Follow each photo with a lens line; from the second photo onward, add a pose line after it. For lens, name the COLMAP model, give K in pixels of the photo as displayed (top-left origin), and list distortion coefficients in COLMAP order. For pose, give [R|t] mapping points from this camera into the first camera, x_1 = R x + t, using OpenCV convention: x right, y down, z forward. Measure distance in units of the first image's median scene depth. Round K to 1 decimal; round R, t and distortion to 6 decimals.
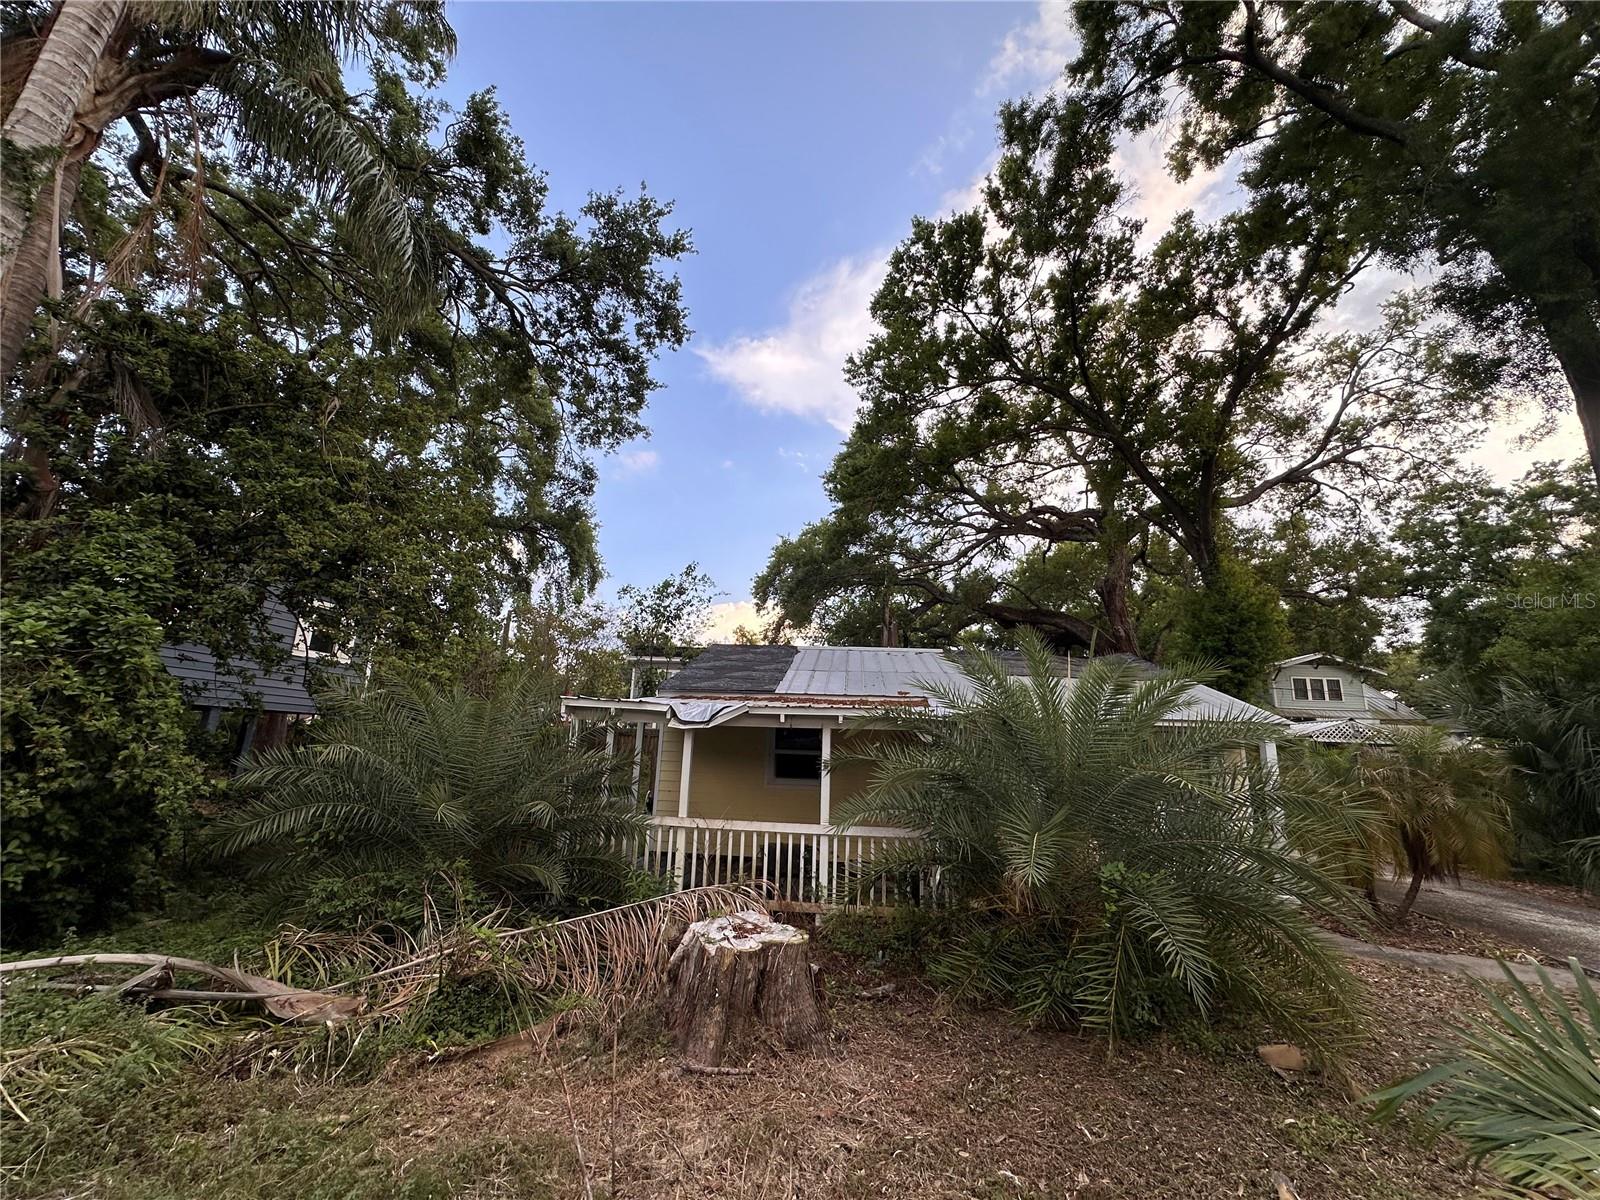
lens RADIAL K [[641.6, 0, 798.8], [0, 641.6, 598.6], [0, 0, 1]] dist [-0.001778, 0.001000]
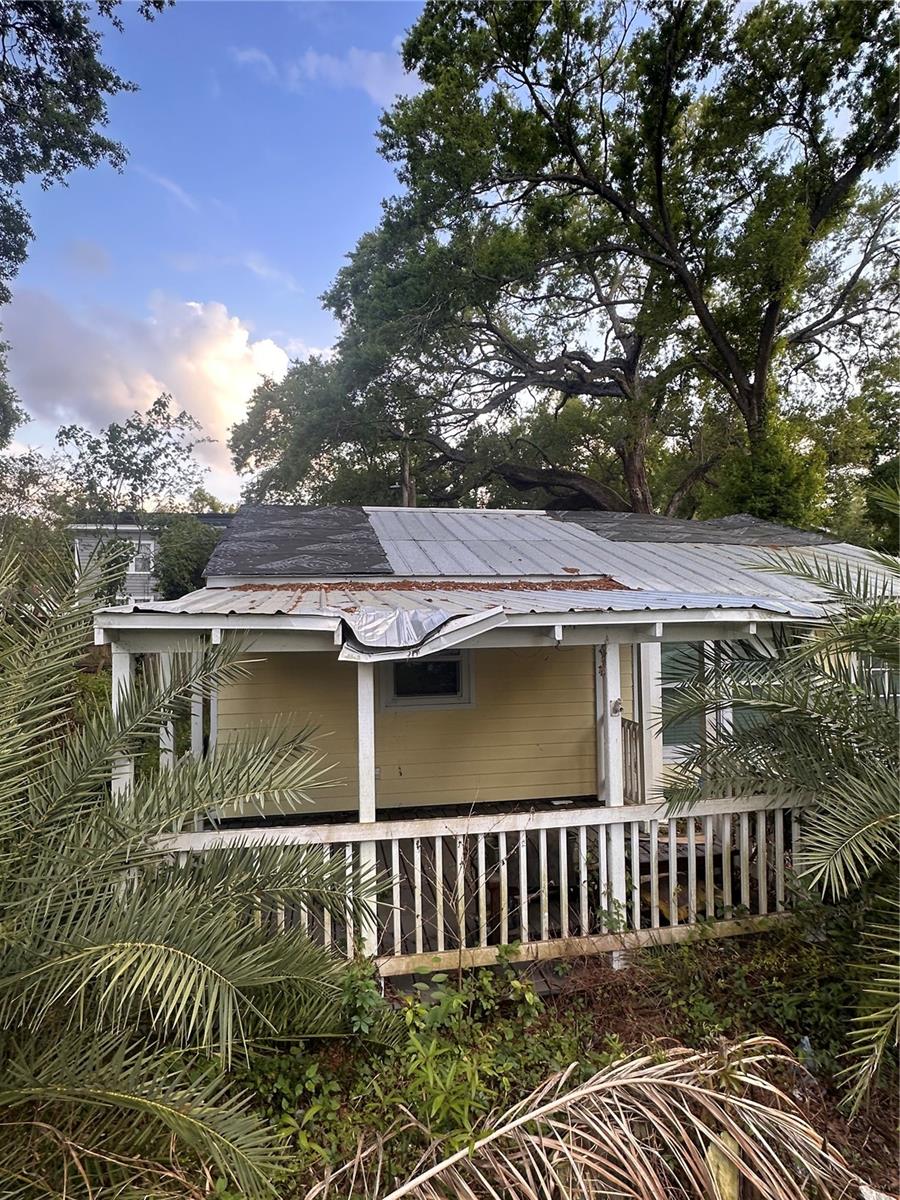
lens RADIAL K [[661.8, 0, 442.3], [0, 661.8, 592.4], [0, 0, 1]] dist [-0.000730, 0.002662]
pose [[0.961034, -0.037570, 0.273867, -0.074908], [-0.016201, 0.981363, 0.191478, 0.014009], [-0.275957, -0.188454, 0.942514, 0.143337]]
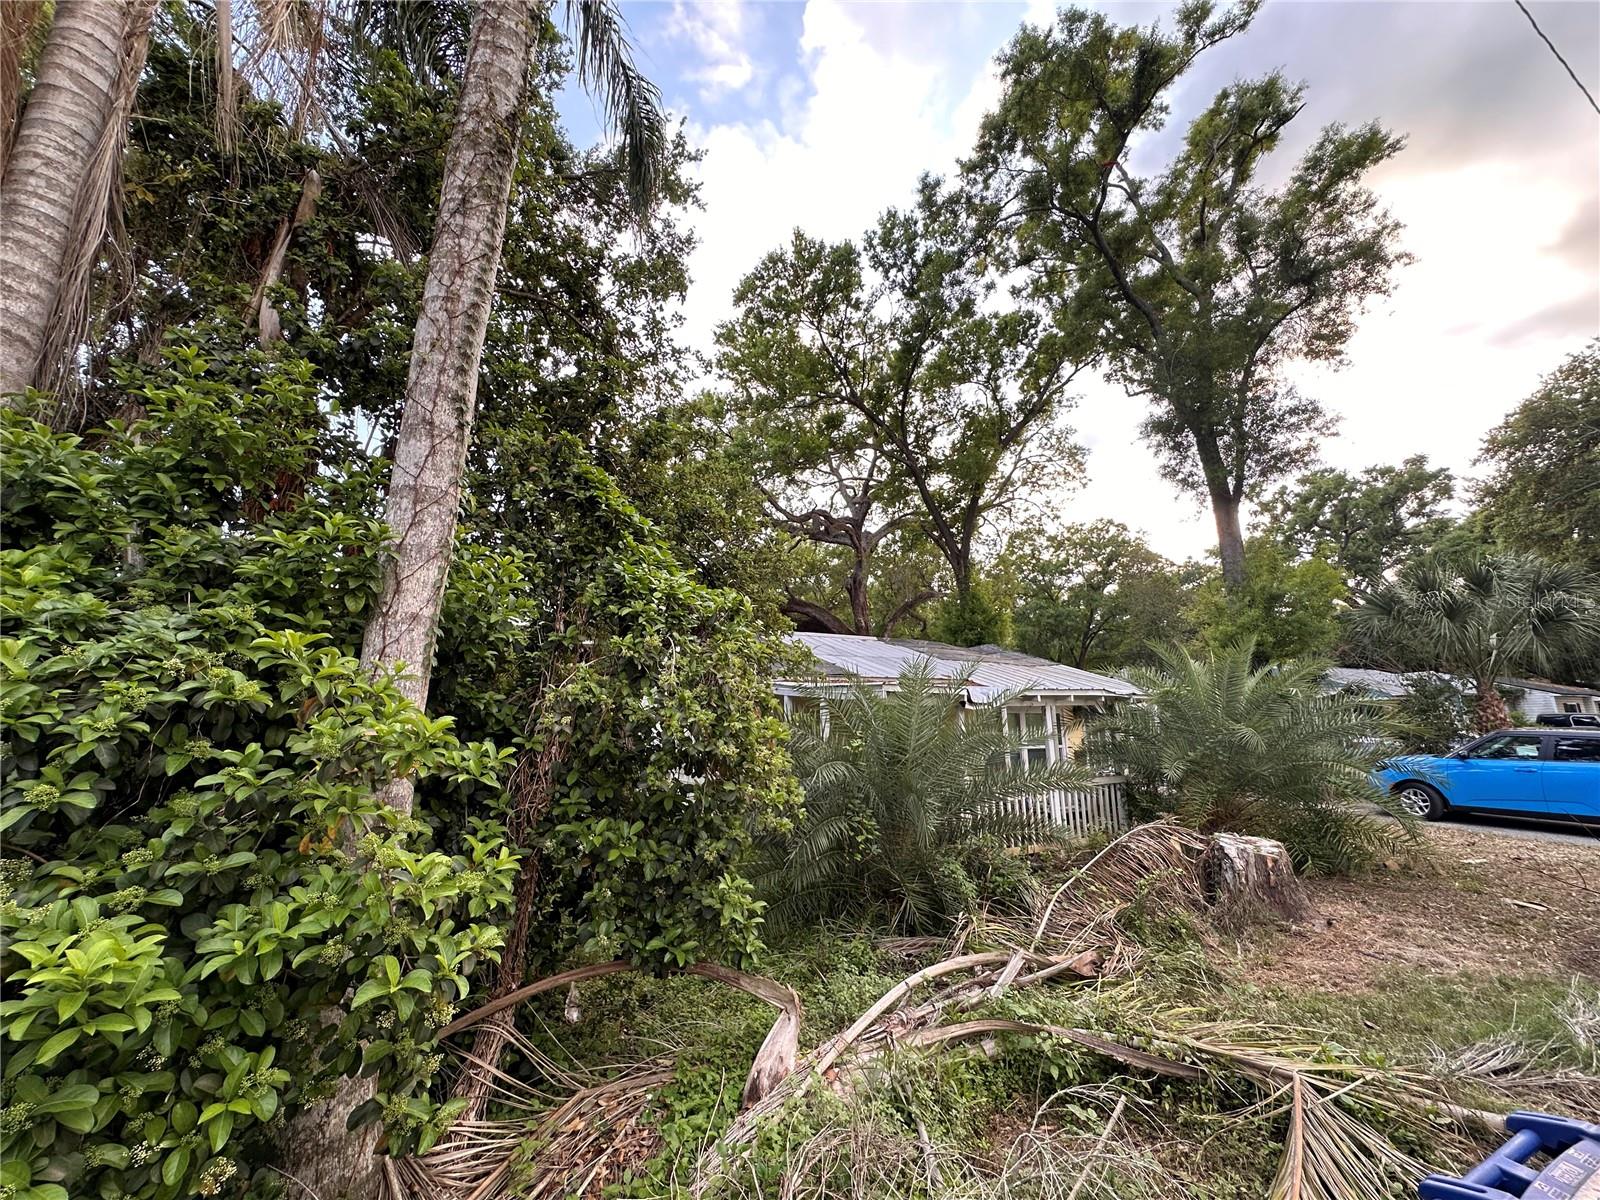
lens RADIAL K [[641.6, 0, 798.8], [0, 641.6, 598.6], [0, 0, 1]] dist [-0.001778, 0.001000]
pose [[0.844086, 0.060377, 0.532798, -0.302608], [-0.078927, 0.996807, 0.012082, 0.004999], [-0.530367, -0.052250, 0.846156, 0.059571]]
